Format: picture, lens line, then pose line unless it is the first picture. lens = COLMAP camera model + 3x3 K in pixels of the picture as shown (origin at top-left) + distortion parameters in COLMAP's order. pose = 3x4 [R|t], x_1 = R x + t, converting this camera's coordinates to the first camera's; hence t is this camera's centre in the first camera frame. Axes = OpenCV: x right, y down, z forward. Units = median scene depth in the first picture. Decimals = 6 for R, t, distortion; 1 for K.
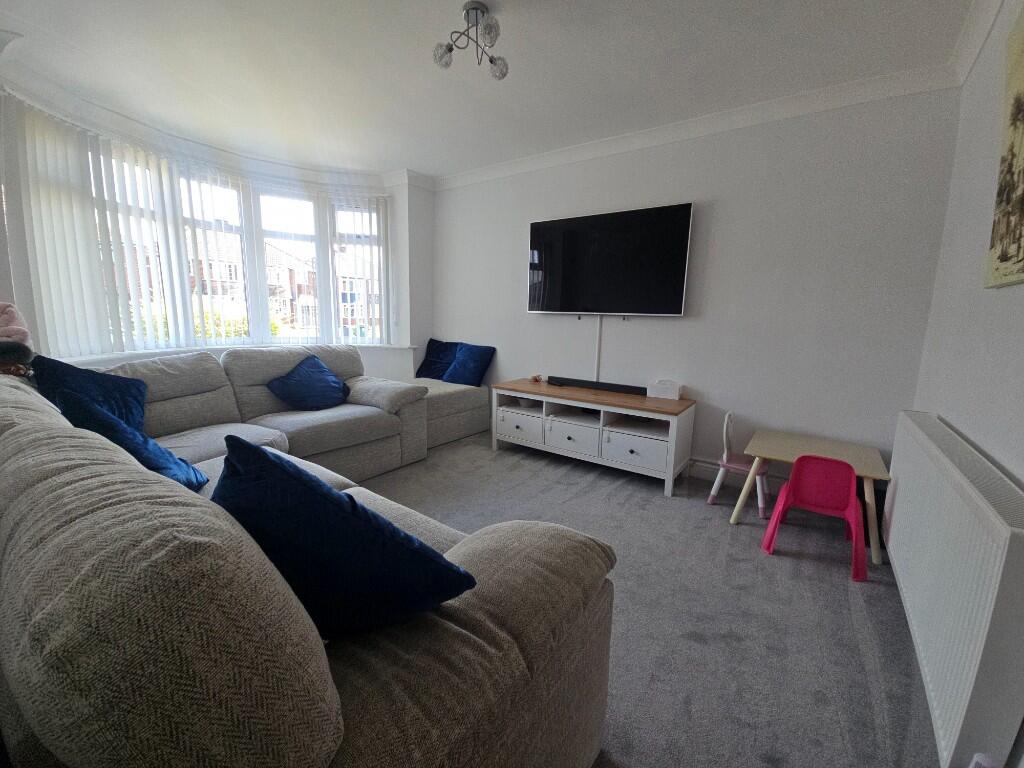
lens RADIAL K [[412.4, 0, 512.0], [0, 412.4, 384.0], [0, 0, 1]] dist [0.000835, -0.000039]
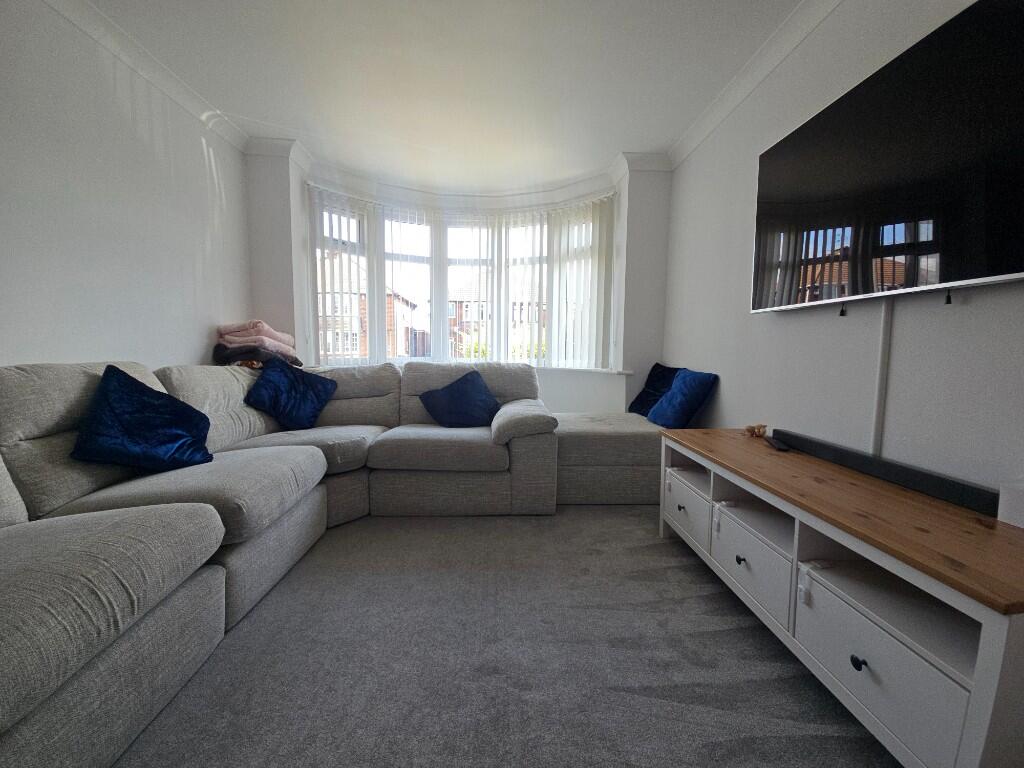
lens RADIAL K [[412.4, 0, 512.0], [0, 412.4, 384.0], [0, 0, 1]] dist [0.000835, -0.000039]
pose [[0.625949, 0.050429, -0.778232, 0.293526], [-0.125514, 0.991412, -0.036710, -0.015093], [0.769697, 0.120658, 0.626903, 0.426235]]
